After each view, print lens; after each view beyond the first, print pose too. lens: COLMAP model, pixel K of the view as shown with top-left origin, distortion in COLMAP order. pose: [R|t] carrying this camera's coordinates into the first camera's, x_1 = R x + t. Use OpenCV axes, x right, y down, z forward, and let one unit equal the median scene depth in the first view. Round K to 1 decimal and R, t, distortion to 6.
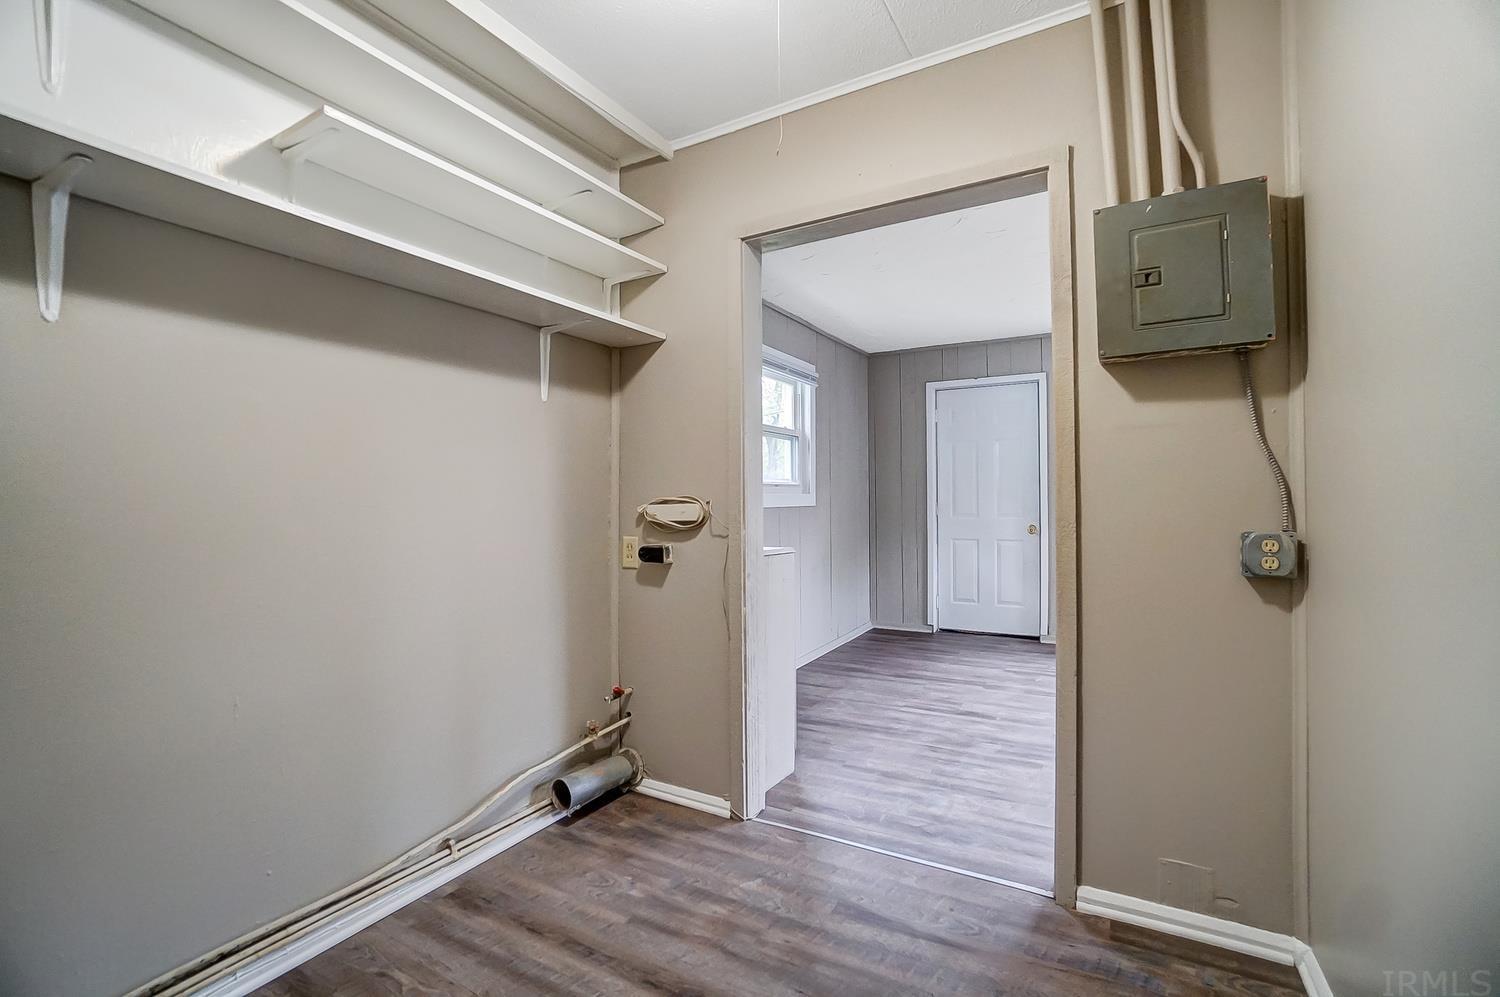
lens RADIAL K [[667.6, 0, 749.0], [0, 667.6, 496.0], [0, 0, 1]] dist [-0.057777, 0.020079]
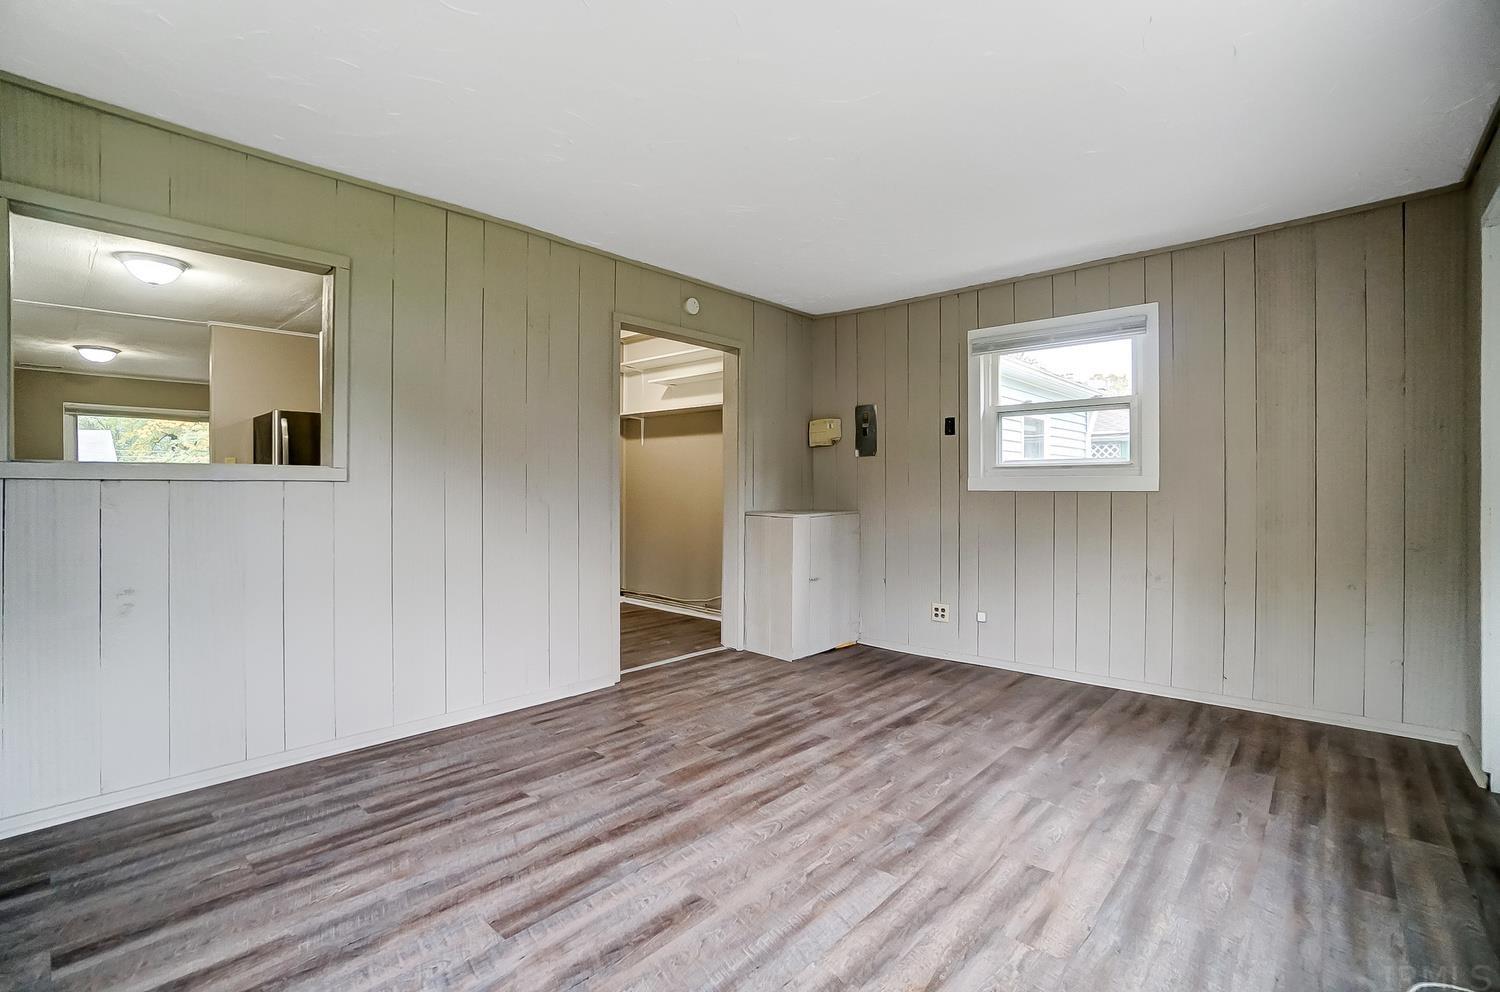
lens RADIAL K [[667.6, 0, 749.4], [0, 667.6, 490.1], [0, 0, 1]] dist [-0.057777, 0.020079]
pose [[-0.214794, 0.007815, -0.976628, 1.354294], [0.001028, 0.999969, 0.007776, 0.009756], [0.976659, 0.000666, -0.214795, 1.061481]]
